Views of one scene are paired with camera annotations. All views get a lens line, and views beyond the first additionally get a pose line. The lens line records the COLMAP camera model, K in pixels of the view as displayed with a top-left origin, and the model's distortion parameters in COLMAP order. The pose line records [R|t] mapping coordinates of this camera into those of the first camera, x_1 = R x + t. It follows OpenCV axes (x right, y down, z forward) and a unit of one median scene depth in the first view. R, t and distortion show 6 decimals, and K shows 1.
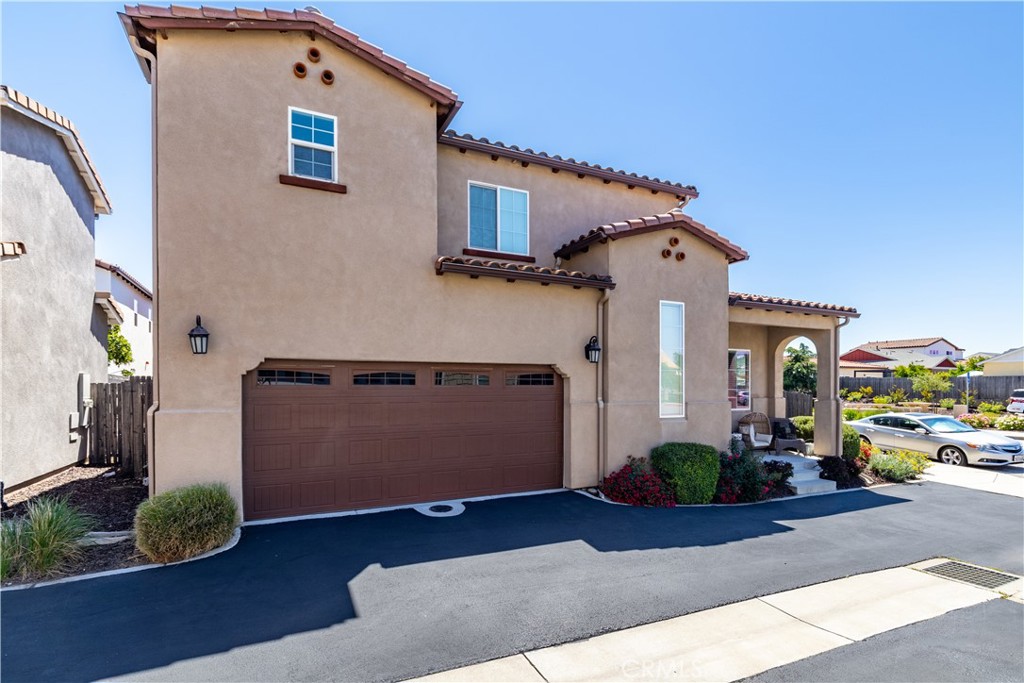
lens RADIAL K [[468.9, 0, 491.1], [0, 468.9, 385.5], [0, 0, 1]] dist [0.000081, -0.001913]
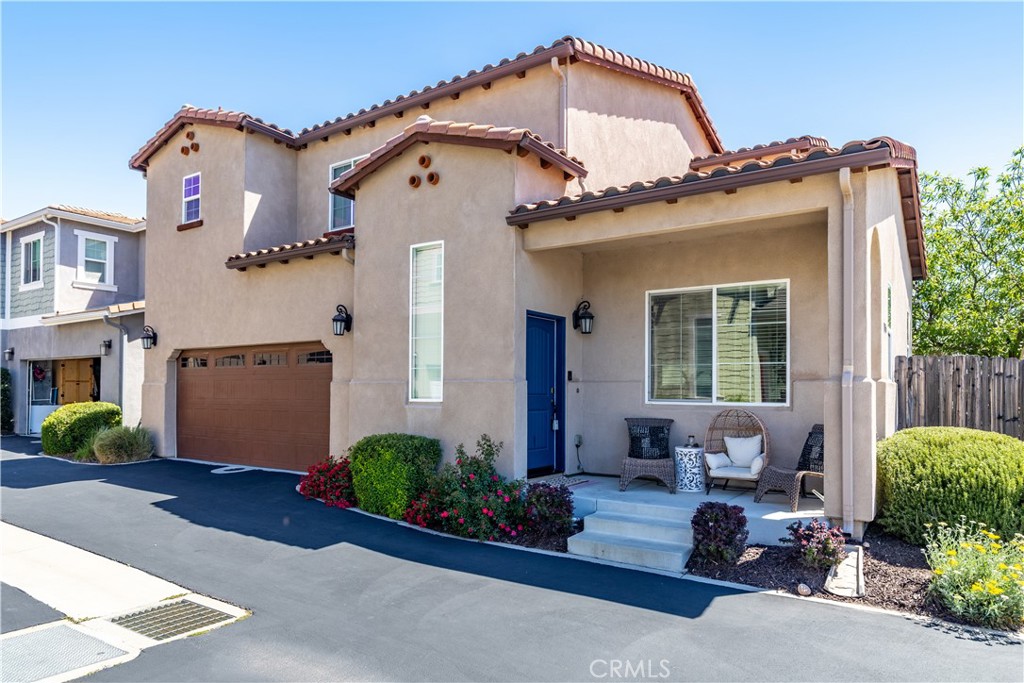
lens RADIAL K [[639.0, 0, 515.9], [0, 639.0, 381.0], [0, 0, 1]] dist [0.000067, -0.002730]
pose [[0.534131, -0.010926, -0.845331, 1.345540], [-0.000180, 0.999915, -0.013038, 0.051030], [0.845402, 0.007116, 0.534083, 0.606274]]
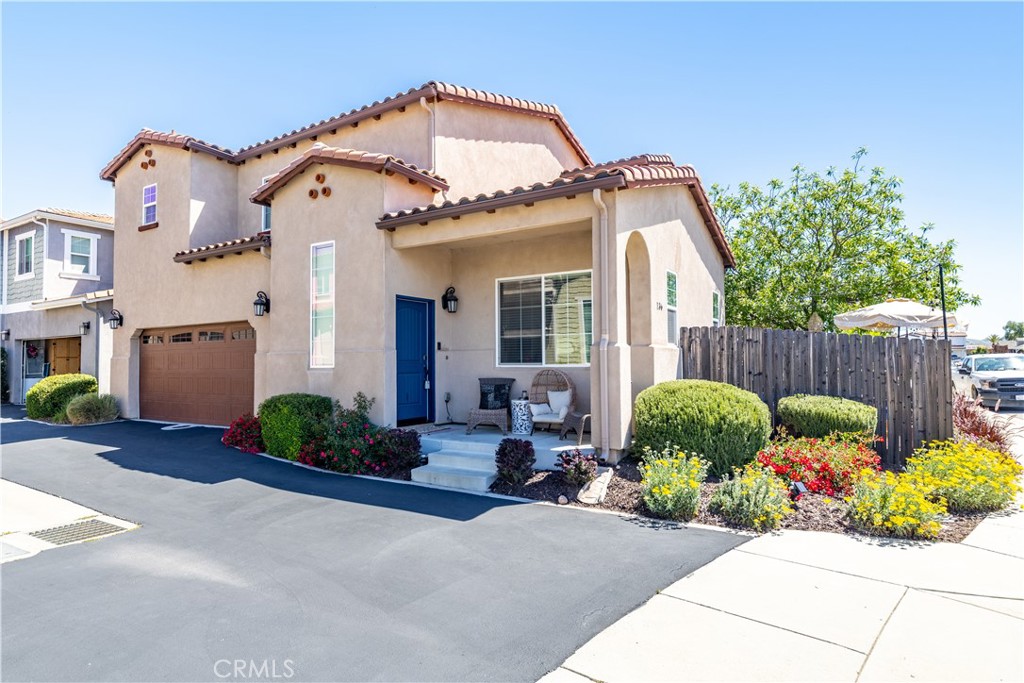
lens RADIAL K [[556.3, 0, 507.9], [0, 556.3, 343.6], [0, 0, 1]] dist [-0.002064, 0.000102]
pose [[0.567158, -0.033160, -0.822941, 1.542052], [0.013551, 0.999430, -0.030932, 0.061850], [0.823498, 0.006392, 0.567283, 0.702921]]
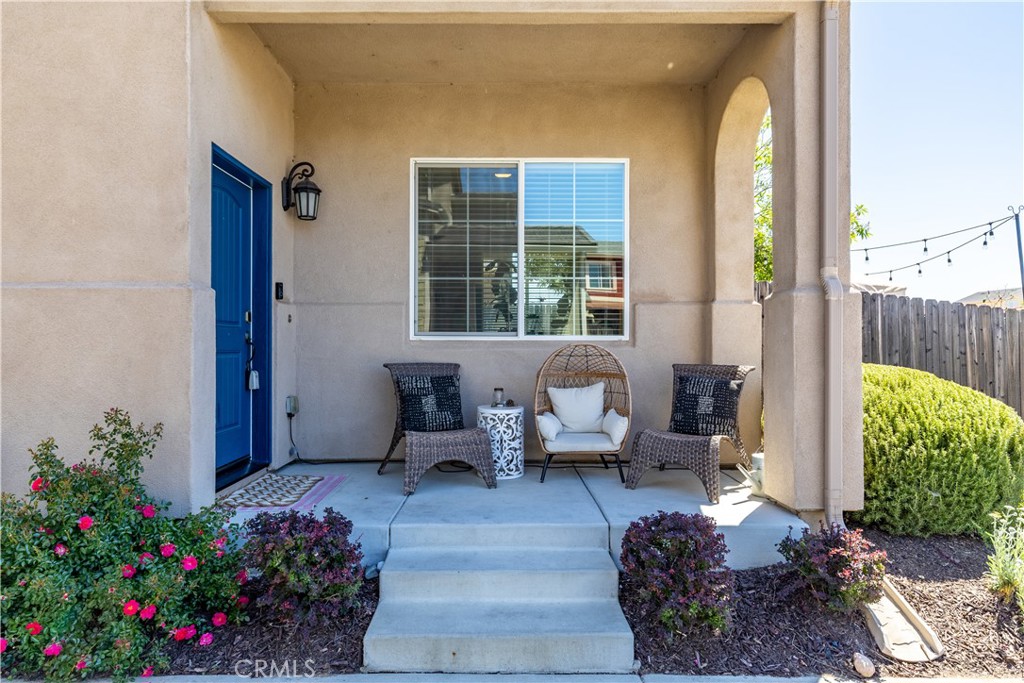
lens RADIAL K [[603.6, 0, 493.9], [0, 603.6, 338.5], [0, 0, 1]] dist [0.018619, -0.004471]
pose [[0.919979, -0.003854, -0.391949, 0.901846], [0.002949, 0.999991, -0.002911, 0.074571], [0.391956, 0.001522, 0.919983, 0.809866]]
